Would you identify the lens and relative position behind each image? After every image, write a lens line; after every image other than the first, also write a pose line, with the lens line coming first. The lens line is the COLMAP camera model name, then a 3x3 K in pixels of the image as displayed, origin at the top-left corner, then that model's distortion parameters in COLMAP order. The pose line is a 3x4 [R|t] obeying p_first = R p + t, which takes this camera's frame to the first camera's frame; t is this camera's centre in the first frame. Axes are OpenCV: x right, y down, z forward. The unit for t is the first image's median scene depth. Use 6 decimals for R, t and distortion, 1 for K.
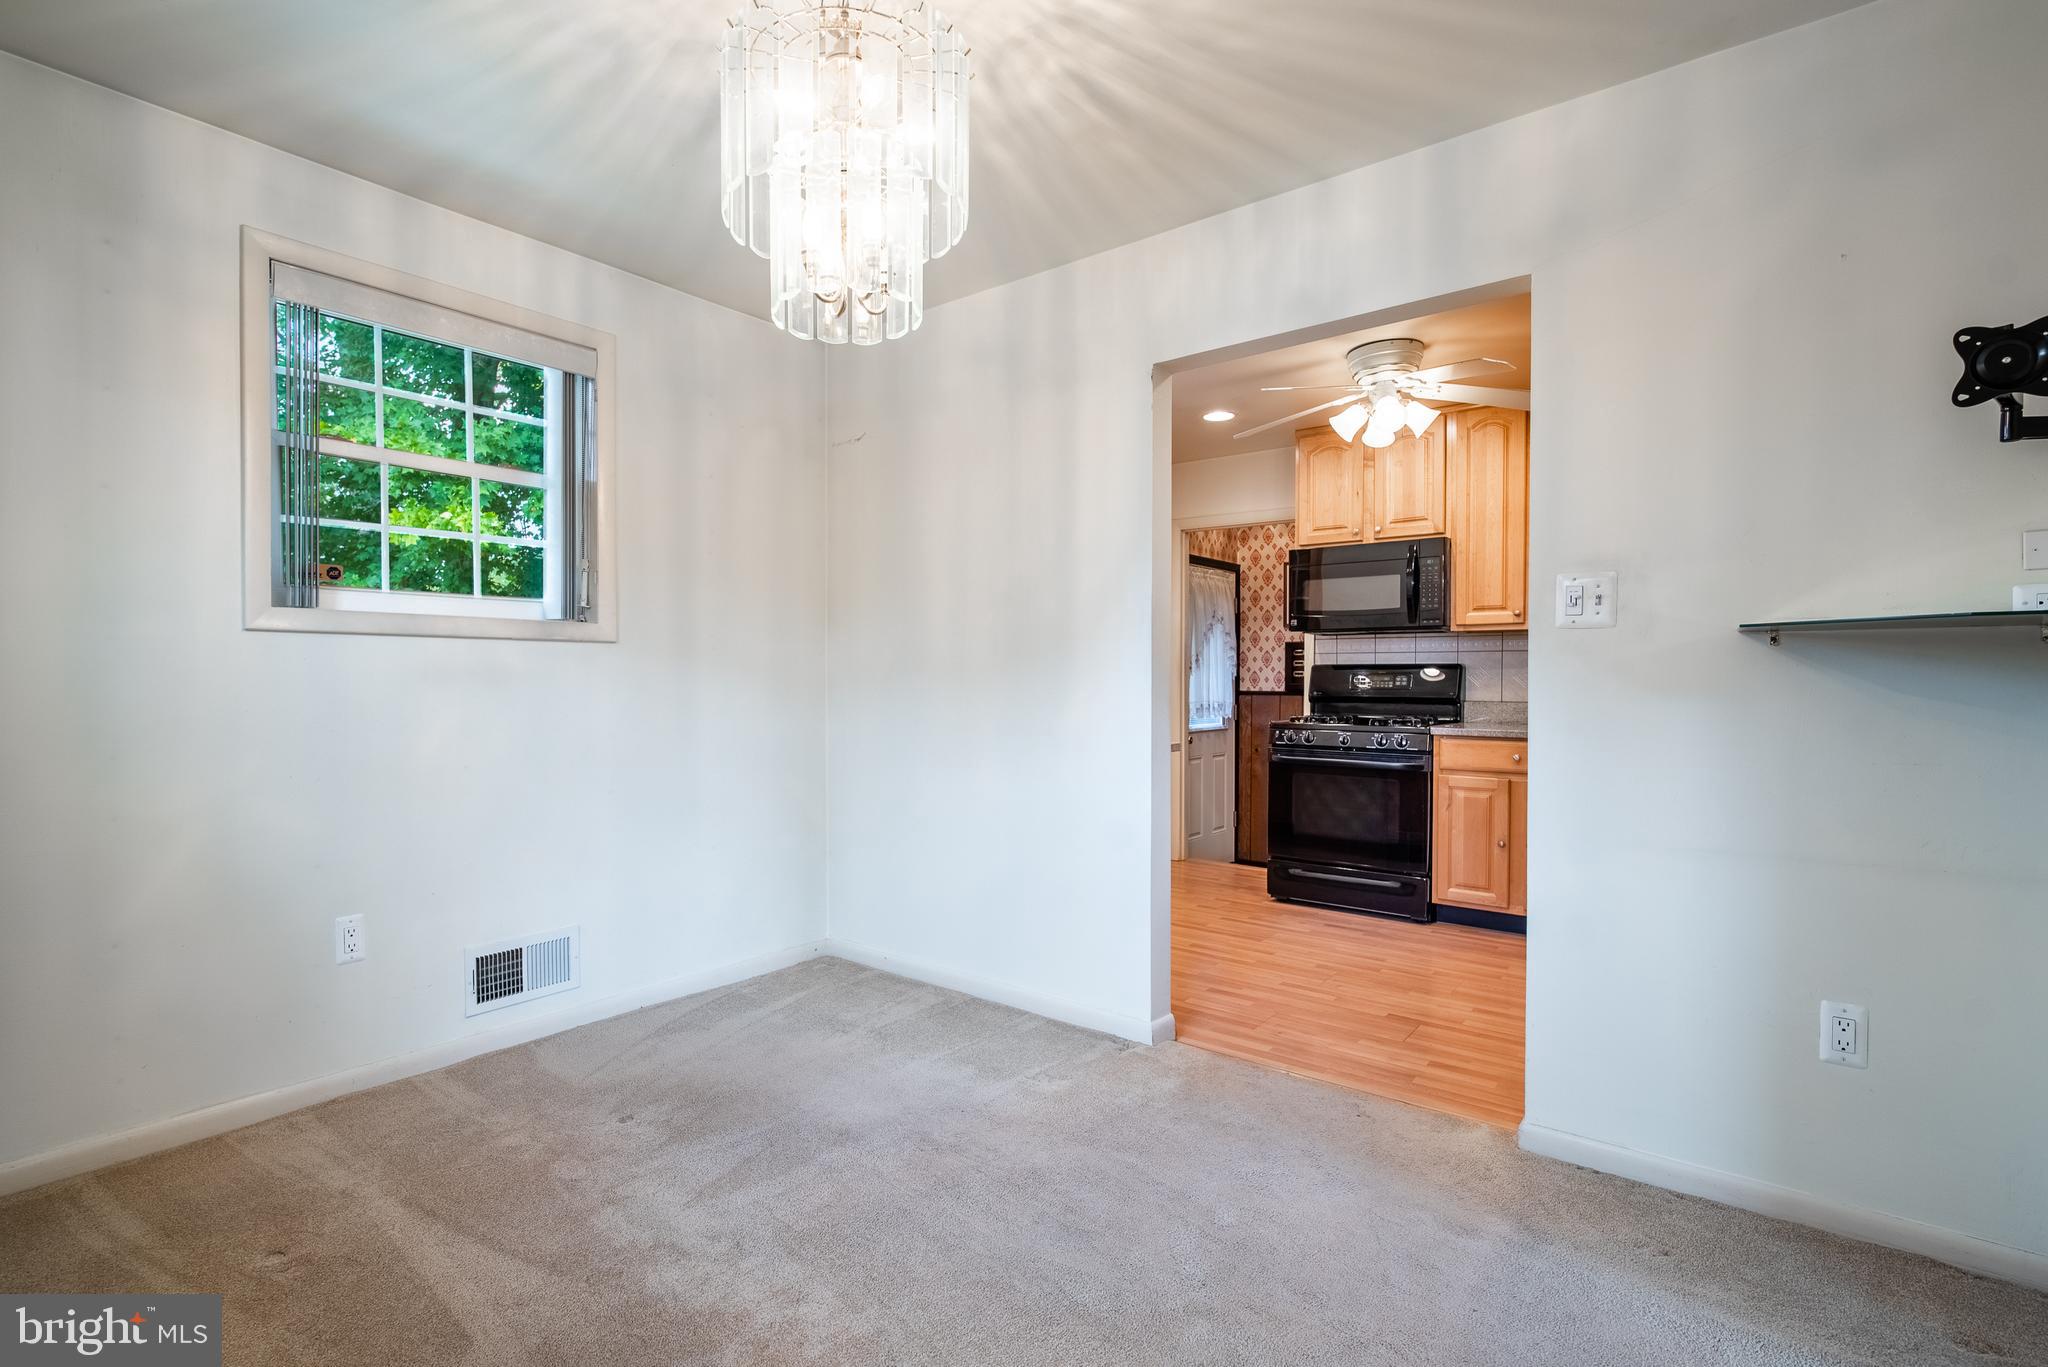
lens RADIAL K [[953.2, 0, 1012.6], [0, 953.2, 700.0], [0, 0, 1]] dist [-0.003866, -0.001709]
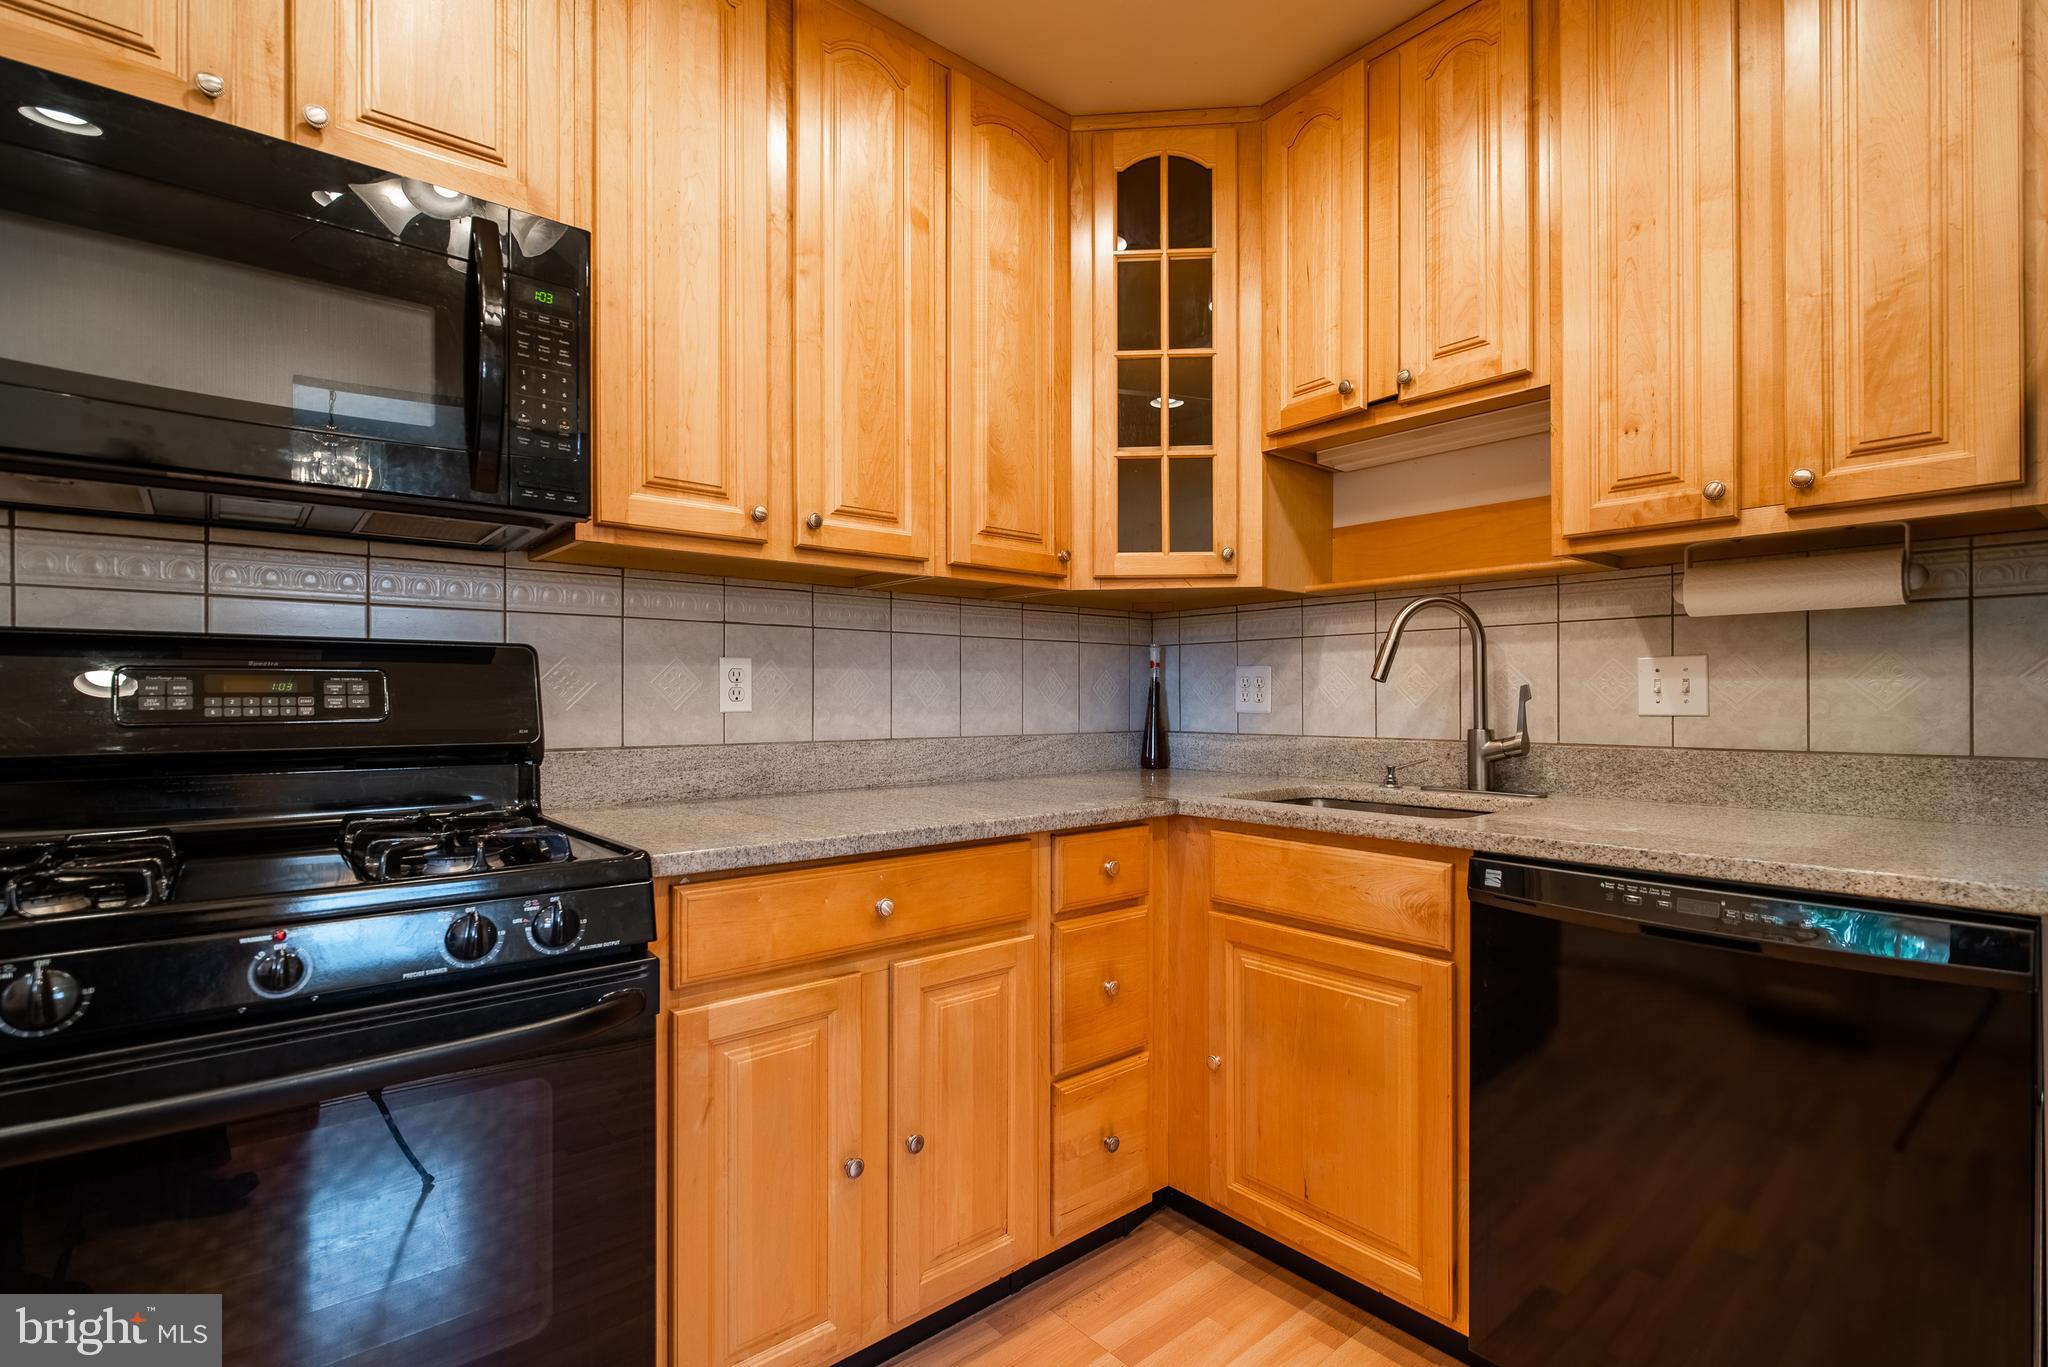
lens RADIAL K [[953.2, 0, 1045.9], [0, 953.2, 697.3], [0, 0, 1]] dist [-0.003866, -0.001709]
pose [[0.210589, 0.000330, 0.977575, 0.170242], [0.025816, 0.999649, -0.005898, -0.012115], [-0.977234, 0.026479, 0.210506, 0.752258]]
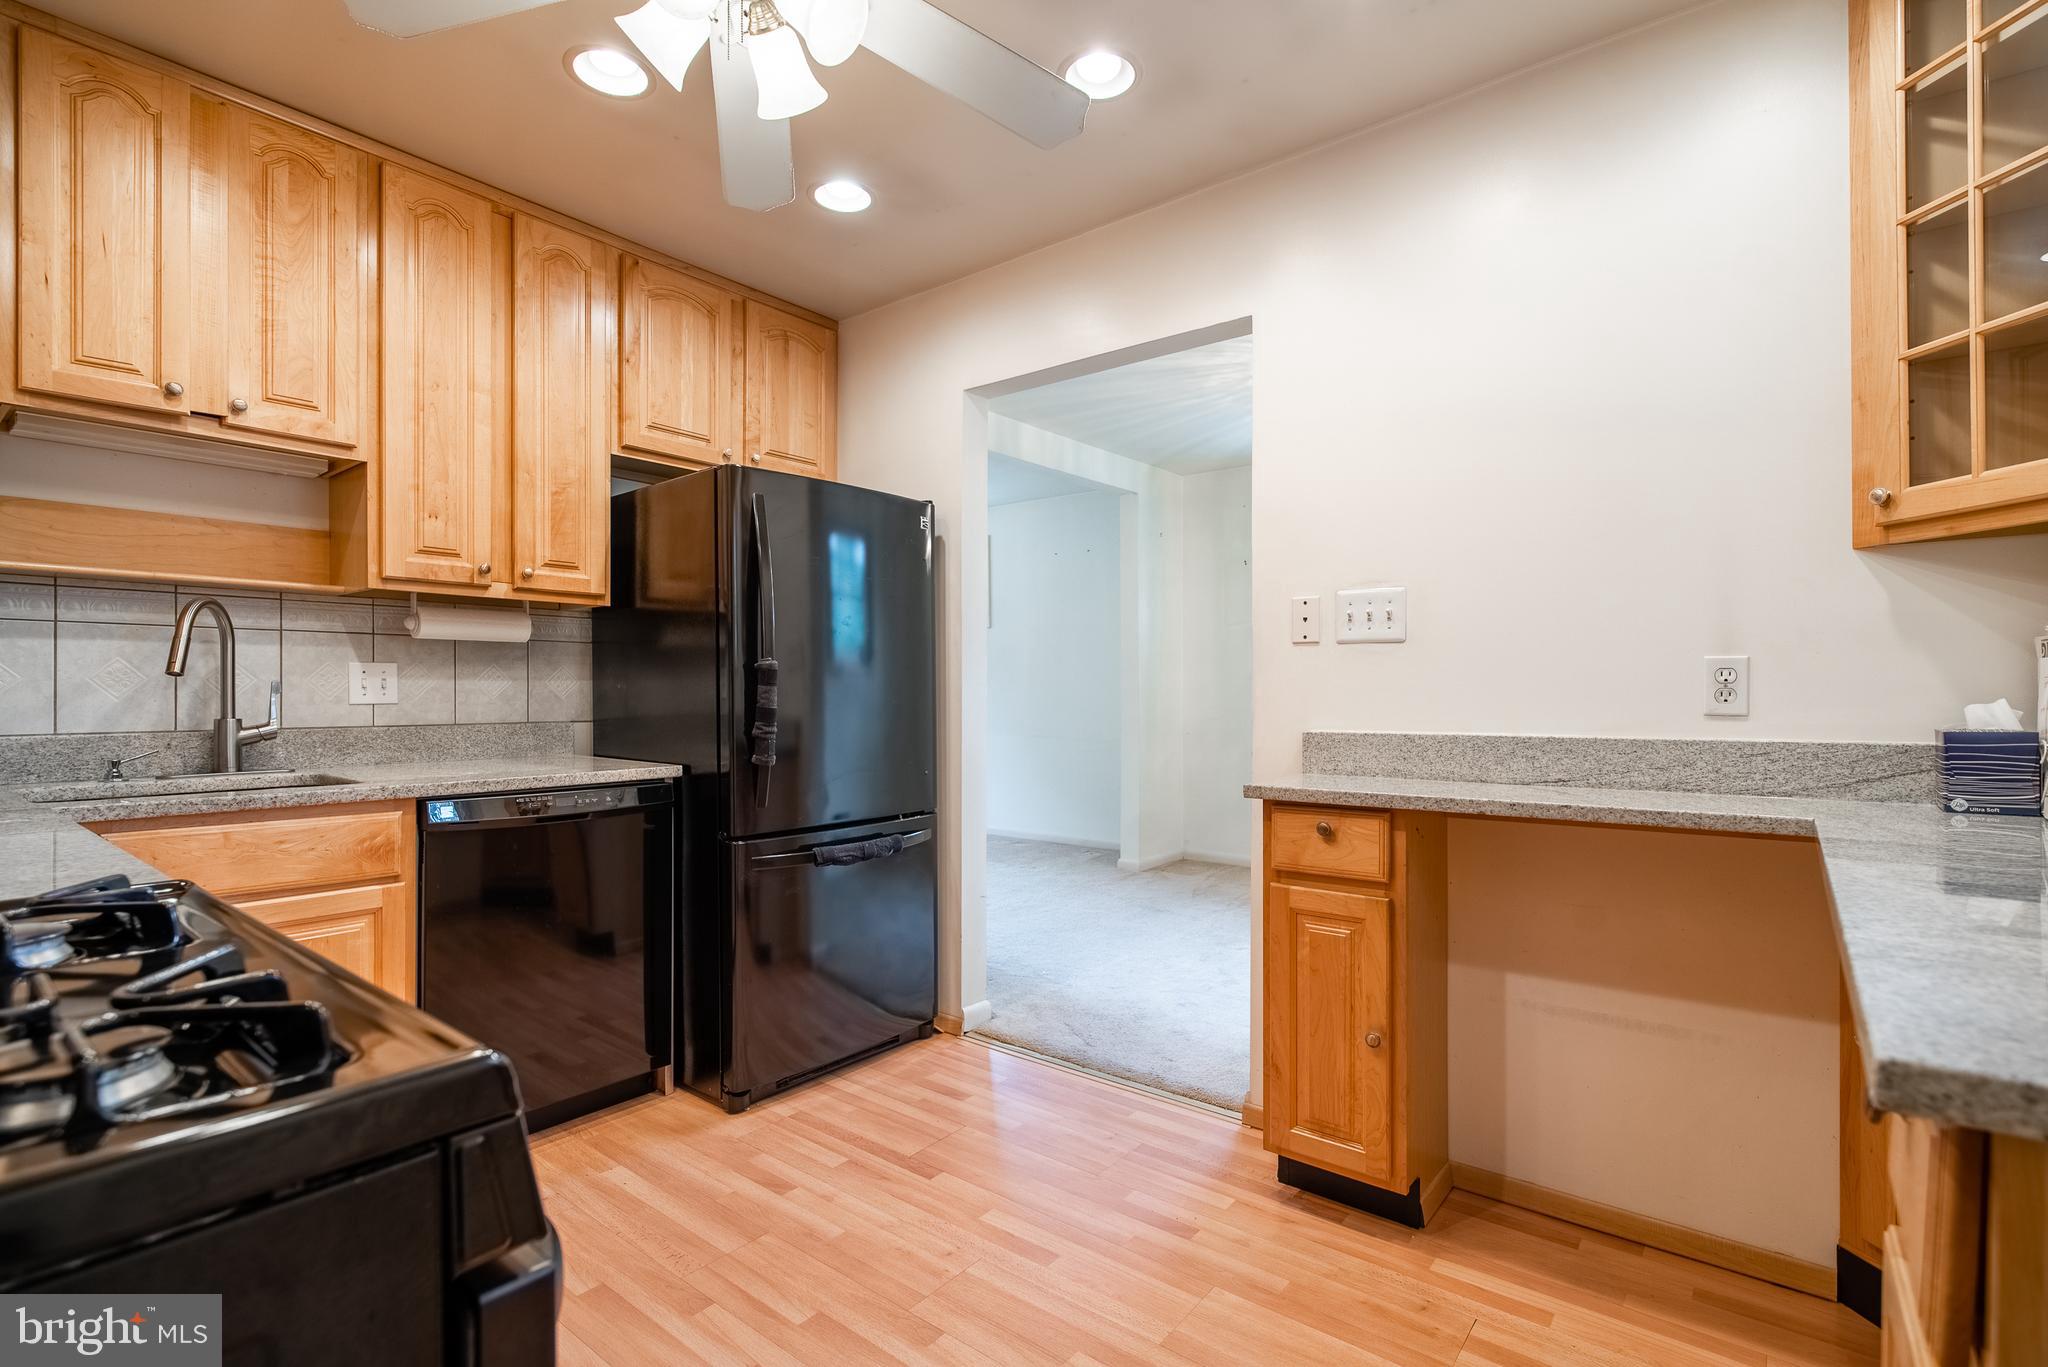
lens RADIAL K [[953.2, 0, 1015.9], [0, 953.2, 690.4], [0, 0, 1]] dist [-0.003866, -0.001709]
pose [[-0.999637, -0.001199, 0.026932, 0.213637], [-0.000591, 0.999745, 0.022558, -0.020853], [-0.026953, 0.022534, -0.999383, 1.121987]]
